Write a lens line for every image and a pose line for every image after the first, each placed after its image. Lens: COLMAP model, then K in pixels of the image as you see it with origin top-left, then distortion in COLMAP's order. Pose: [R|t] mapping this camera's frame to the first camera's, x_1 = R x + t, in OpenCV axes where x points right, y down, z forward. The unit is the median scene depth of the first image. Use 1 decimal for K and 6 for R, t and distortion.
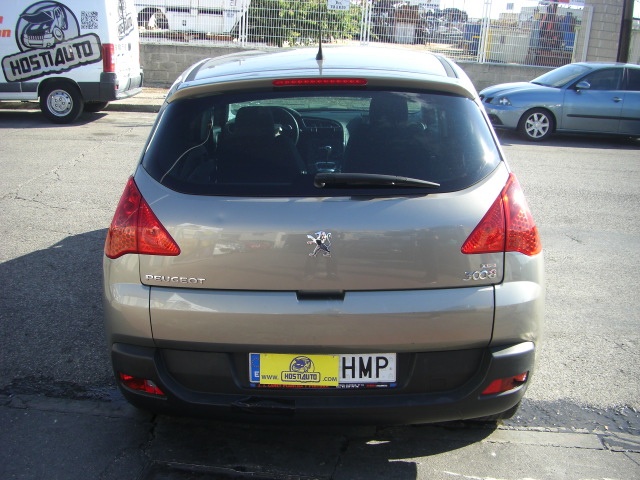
lens RADIAL K [[715.8, 0, 304.3], [0, 715.8, 276.7], [0, 0, 1]] dist [-0.164468, 0.061234]
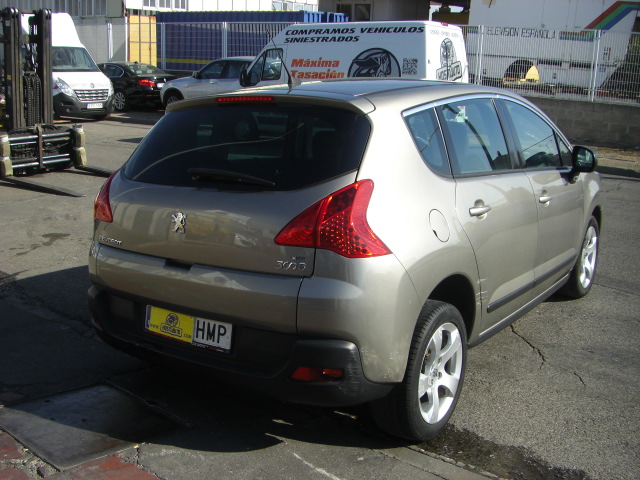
lens RADIAL K [[715.8, 0, 304.3], [0, 715.8, 276.7], [0, 0, 1]] dist [-0.164468, 0.061234]
pose [[0.829629, 0.141339, -0.540129, 0.844427], [-0.180620, 0.983347, -0.020110, 0.031756], [0.528292, 0.114242, 0.841342, 0.067728]]
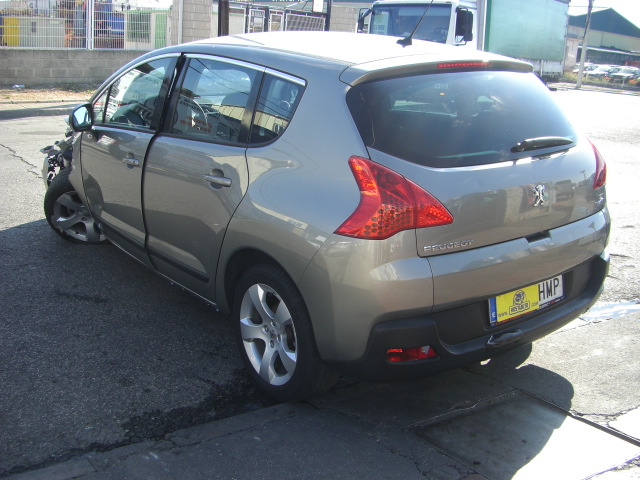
lens RADIAL K [[715.8, 0, 304.3], [0, 715.8, 276.7], [0, 0, 1]] dist [-0.164468, 0.061234]
pose [[0.786124, -0.199191, 0.585091, -0.983799], [0.187962, 0.978855, 0.080700, -0.077169], [-0.588795, 0.046535, 0.806942, 0.244800]]
